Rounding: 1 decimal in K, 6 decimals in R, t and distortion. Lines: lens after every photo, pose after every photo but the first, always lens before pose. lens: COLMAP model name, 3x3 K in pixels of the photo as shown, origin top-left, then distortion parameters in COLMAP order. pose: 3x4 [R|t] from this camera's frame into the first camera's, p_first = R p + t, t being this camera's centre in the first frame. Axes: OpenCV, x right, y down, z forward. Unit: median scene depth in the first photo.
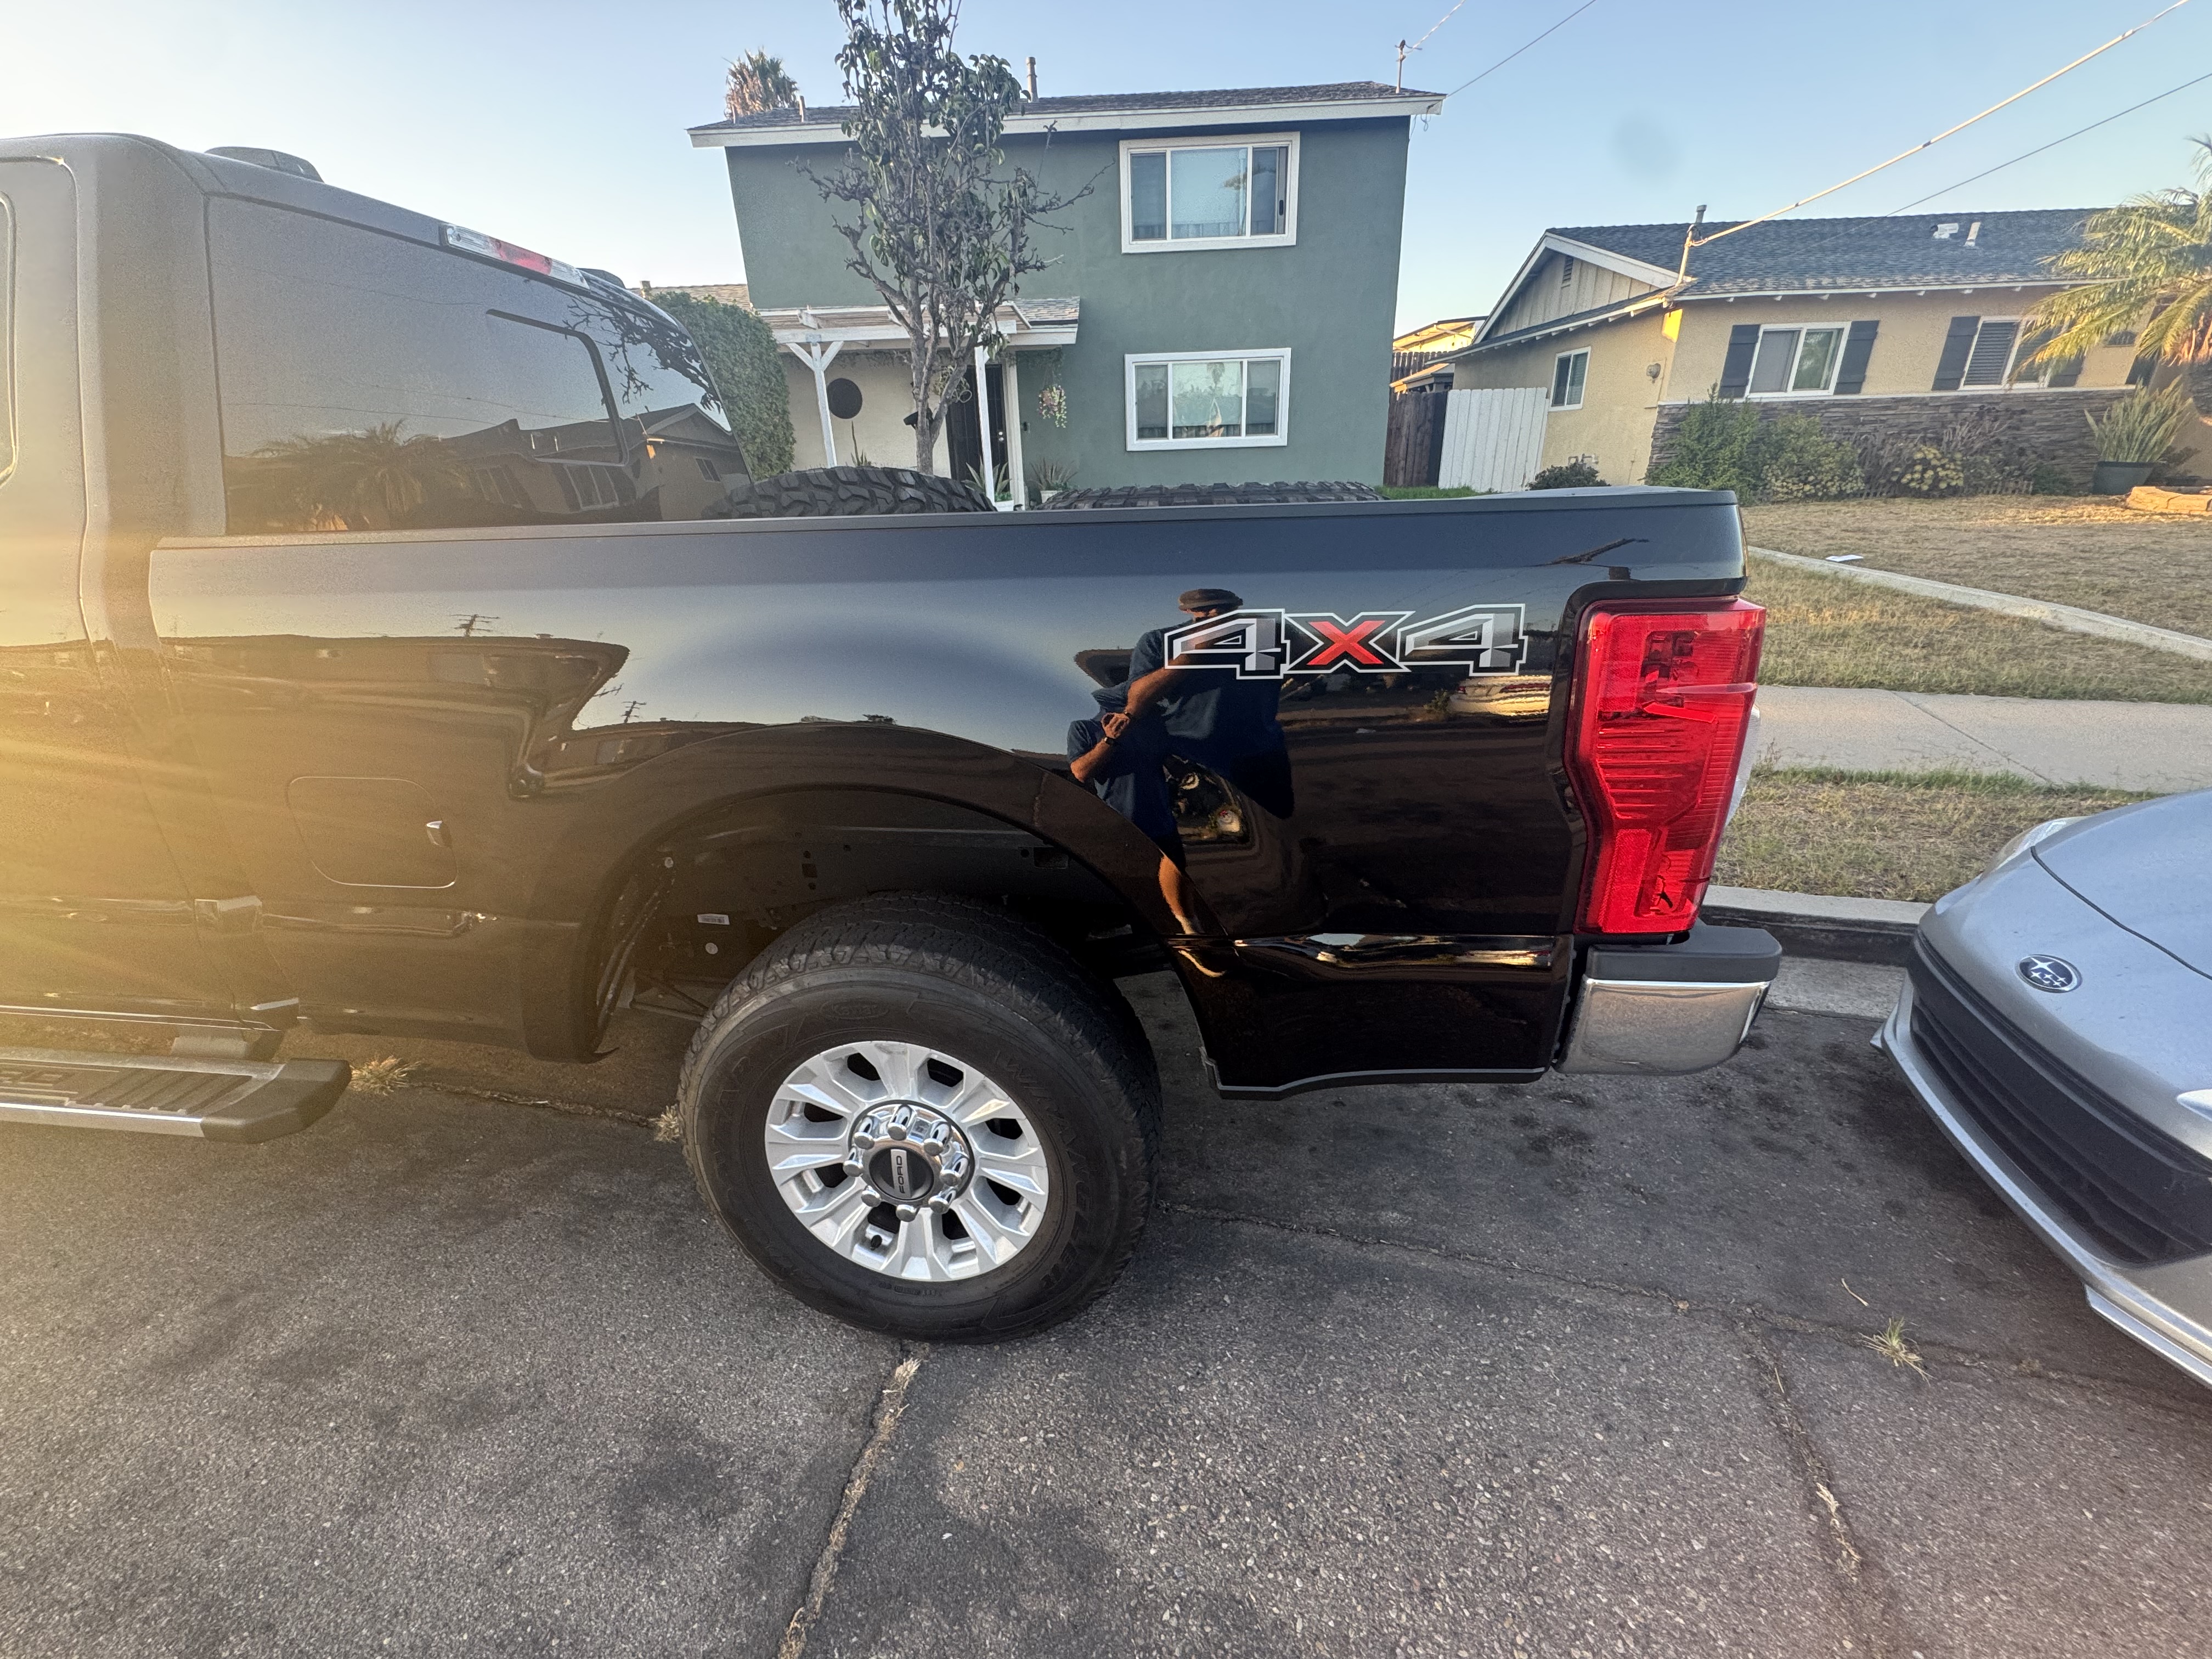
lens RADIAL K [[883.4, 0, 1106.0], [0, 883.4, 829.5], [0, 0, 1]] dist [0.000452, -0.000452]
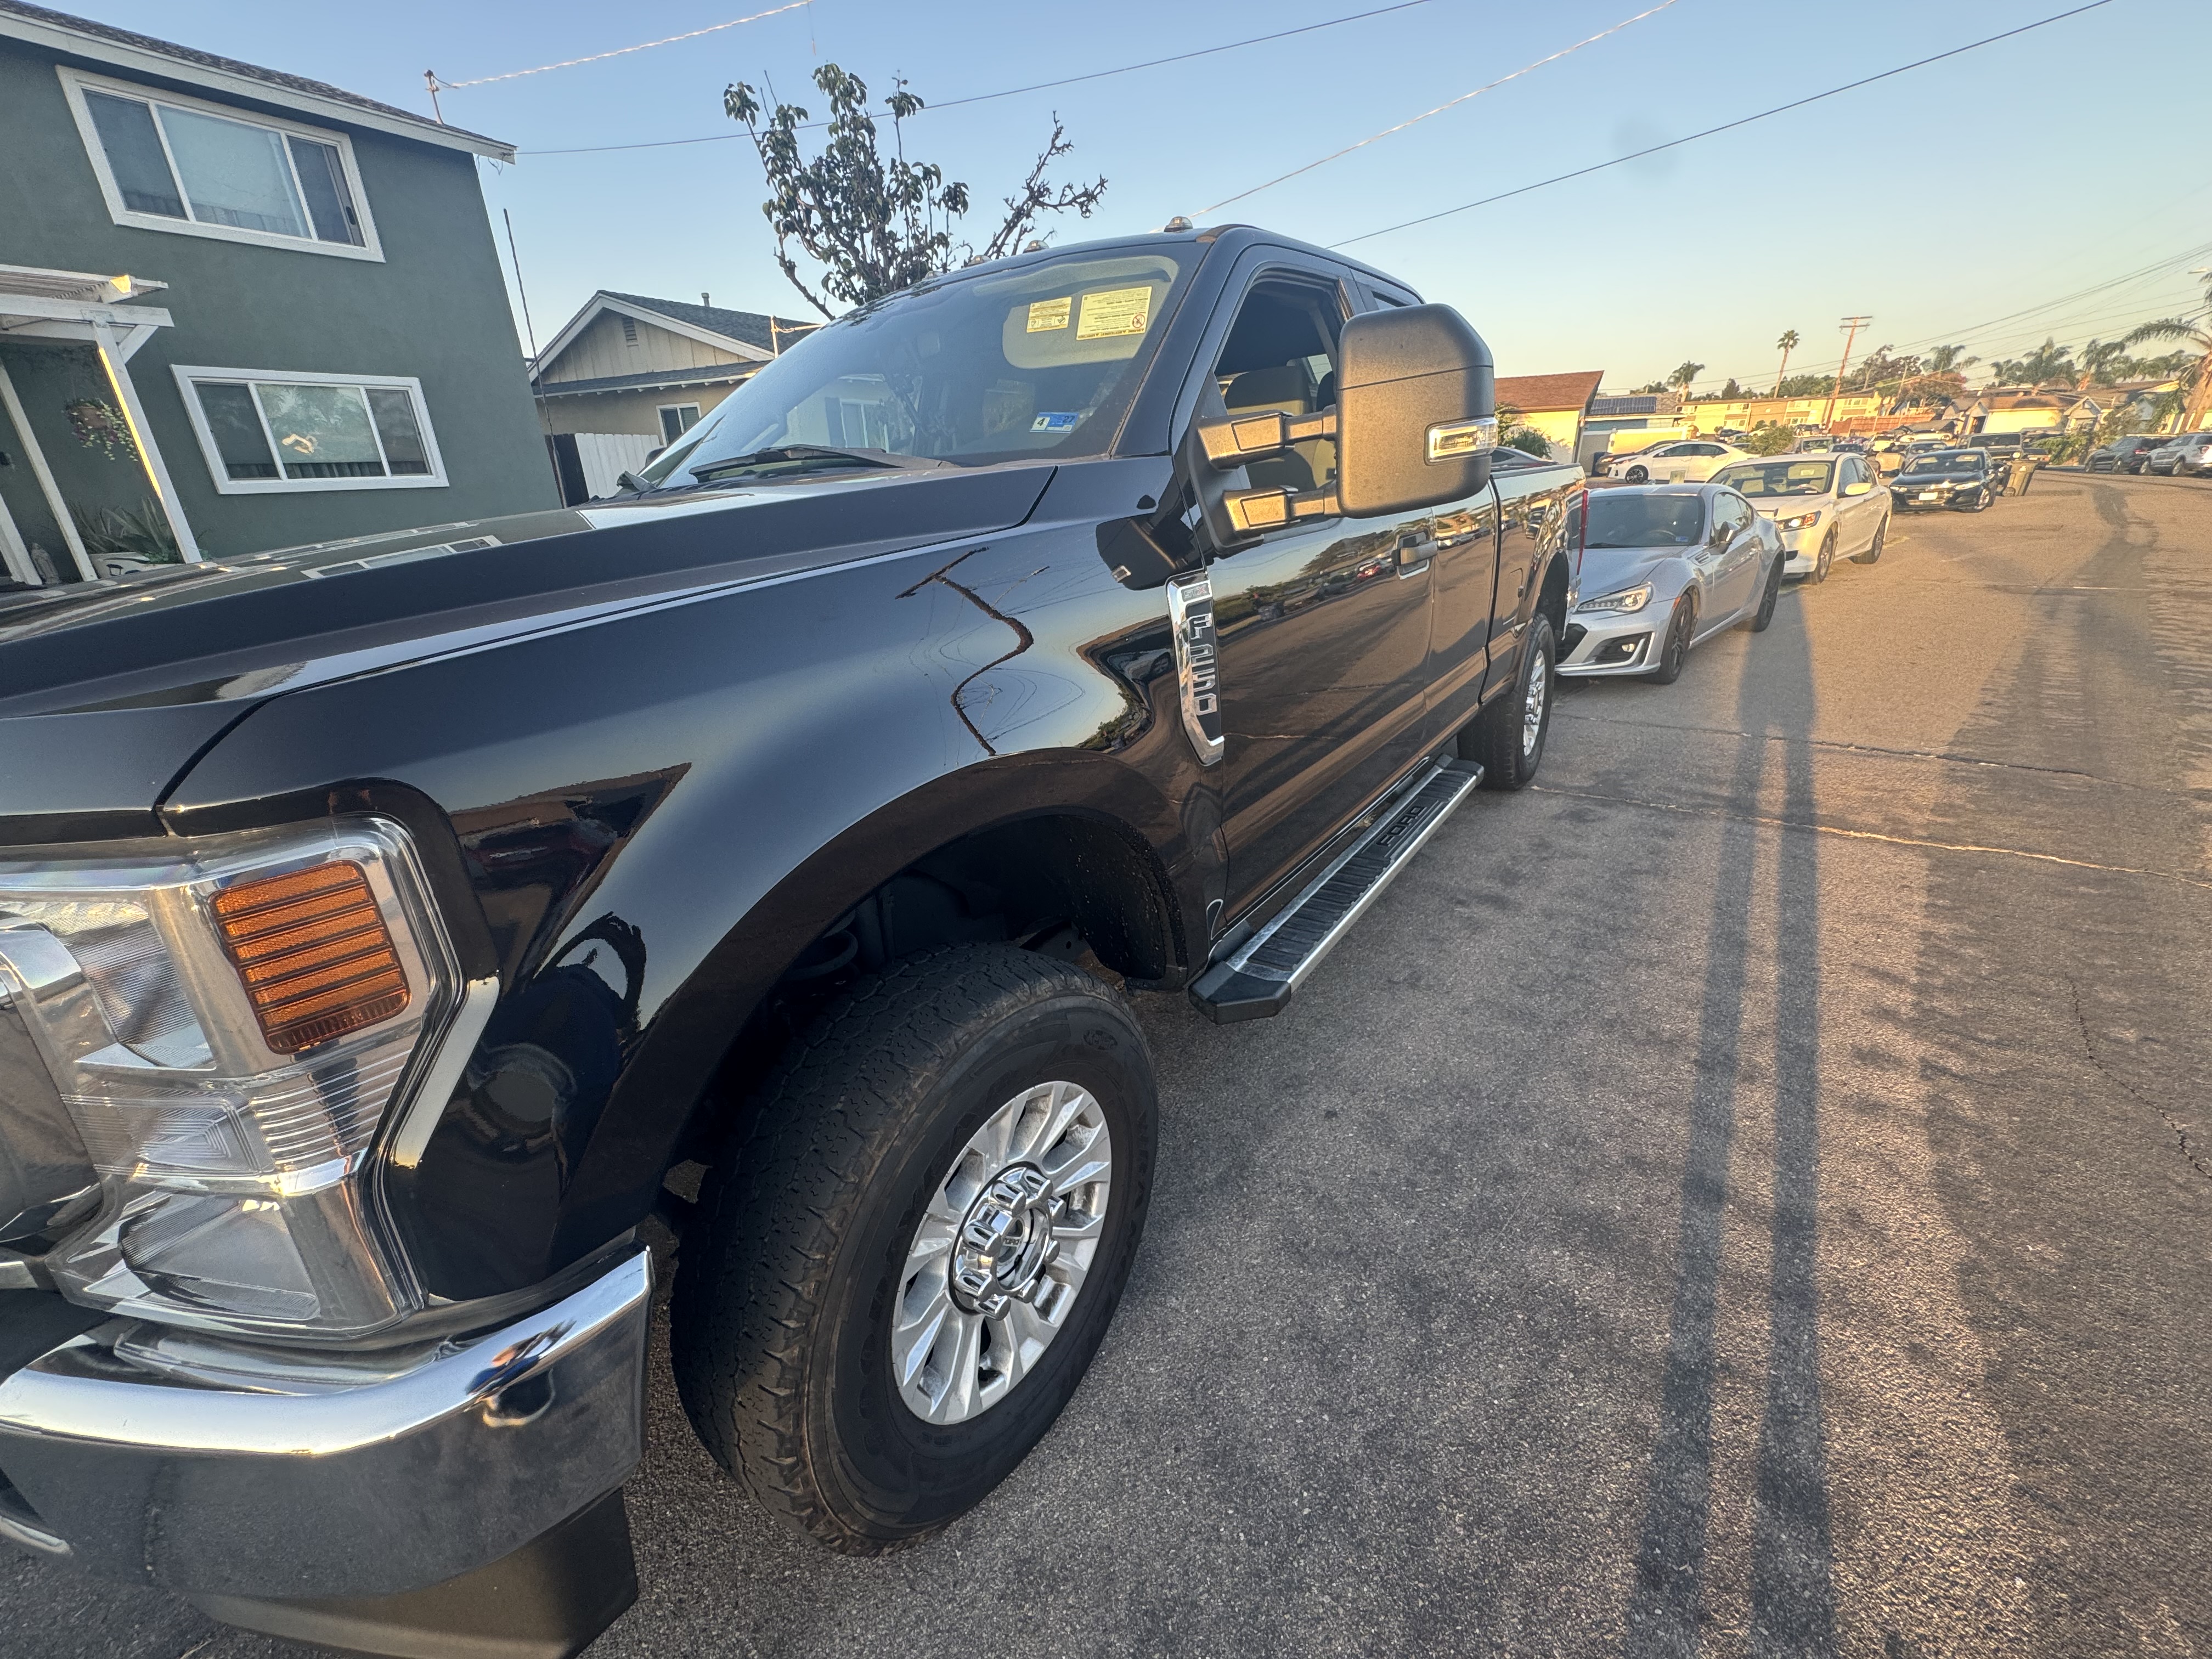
lens RADIAL K [[903.3, 0, 1106.0], [0, 903.3, 829.5], [0, 0, 1]] dist [0.000104, -0.000994]
pose [[0.450008, -0.317920, 0.834518, -0.398236], [0.363770, 0.918699, 0.153830, -0.024209], [-0.815576, 0.234348, 0.529071, 0.078550]]
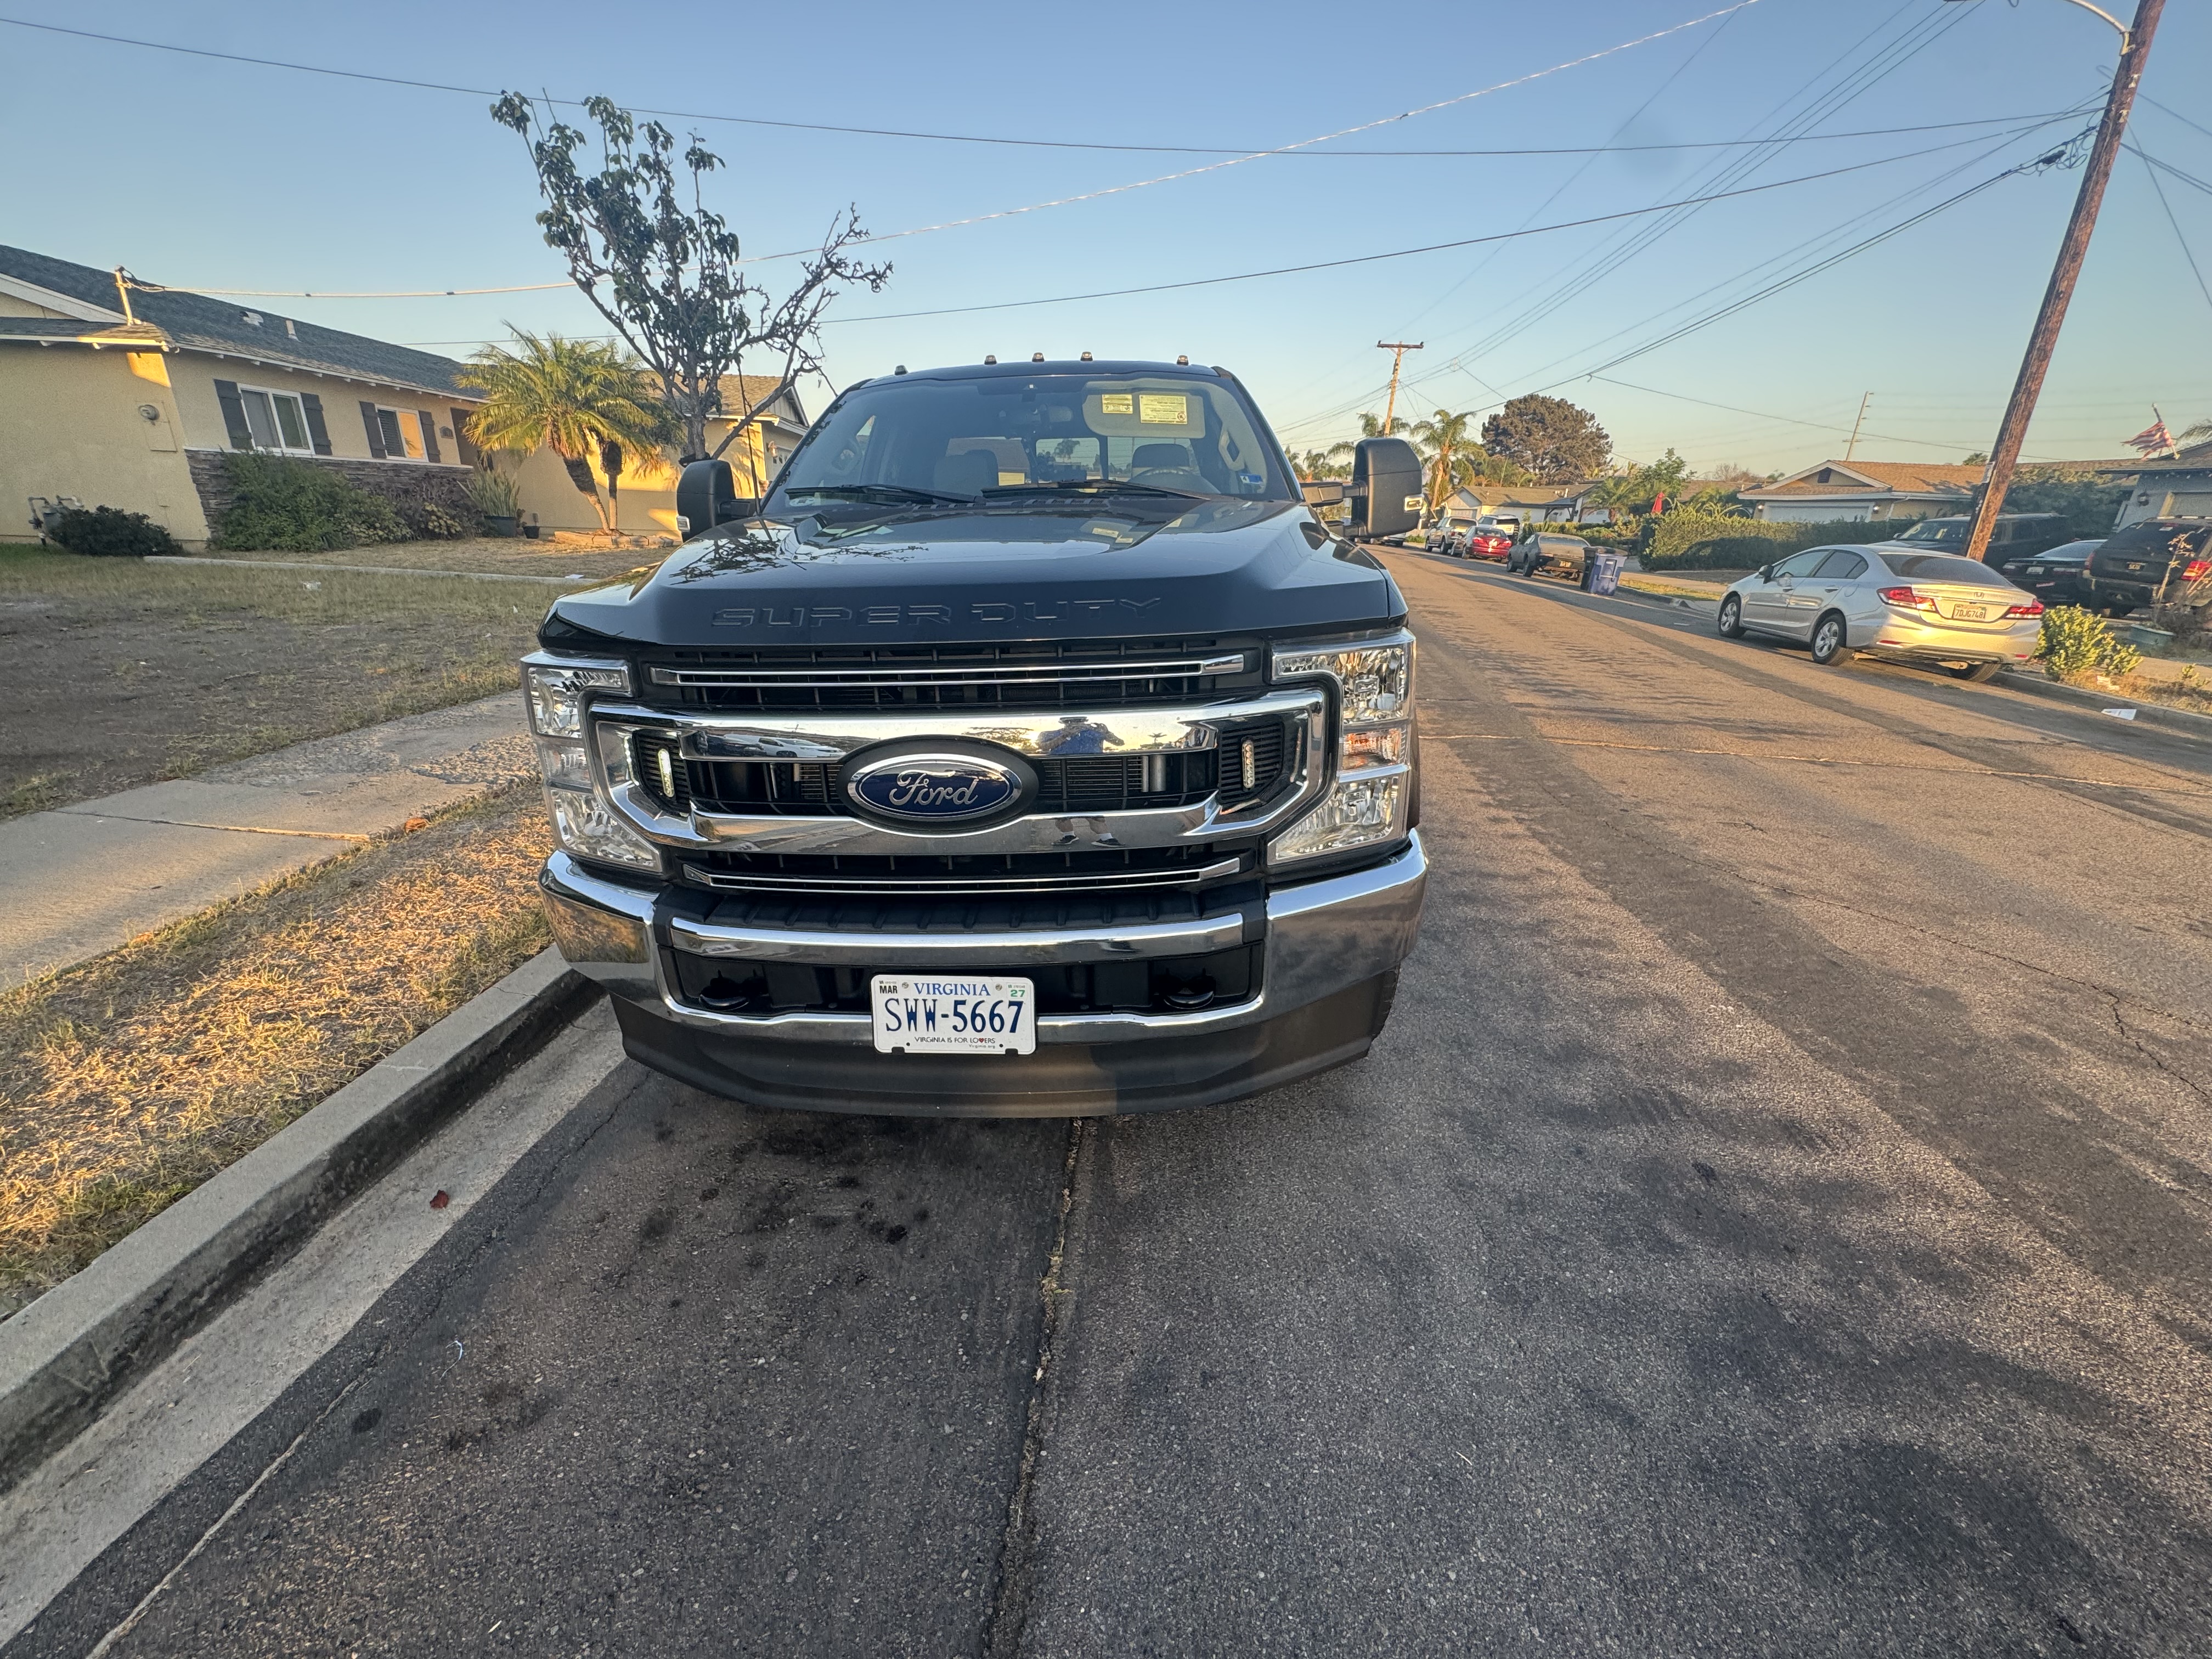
lens RADIAL K [[903.3, 0, 1106.0], [0, 903.3, 829.5], [0, 0, 1]] dist [0.000104, -0.000994]
pose [[-0.115365, -0.307670, 0.944473, -0.517914], [0.363806, 0.871667, 0.328391, -0.070966], [-0.924303, 0.381490, 0.011372, 0.203347]]
